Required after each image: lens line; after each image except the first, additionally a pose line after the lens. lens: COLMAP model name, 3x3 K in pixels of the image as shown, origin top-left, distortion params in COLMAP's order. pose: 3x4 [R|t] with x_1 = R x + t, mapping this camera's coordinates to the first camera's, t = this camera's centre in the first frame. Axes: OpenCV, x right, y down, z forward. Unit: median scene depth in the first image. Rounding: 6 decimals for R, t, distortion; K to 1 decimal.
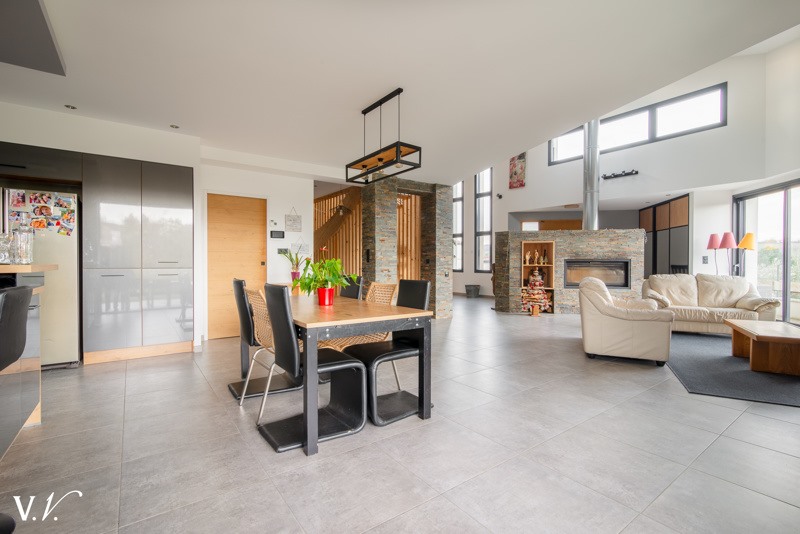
lens RADIAL K [[364.7, 0, 400.0], [0, 364.7, 267.0], [0, 0, 1]] dist [0.000507, 0.000383]
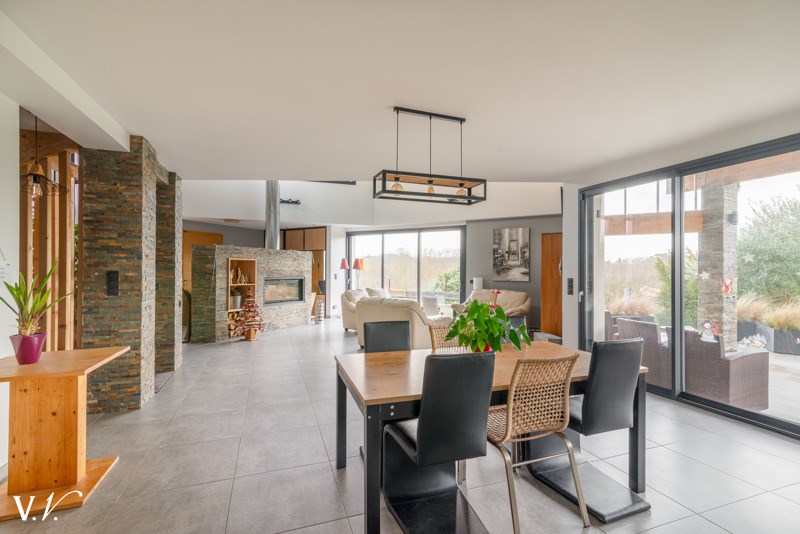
lens RADIAL K [[364.7, 0, 400.0], [0, 364.7, 267.0], [0, 0, 1]] dist [0.000507, 0.000383]
pose [[0.284567, 0.008444, 0.958619, -0.392466], [0.008875, 0.999895, -0.011442, -0.035576], [-0.958615, 0.011764, 0.284462, 0.362191]]
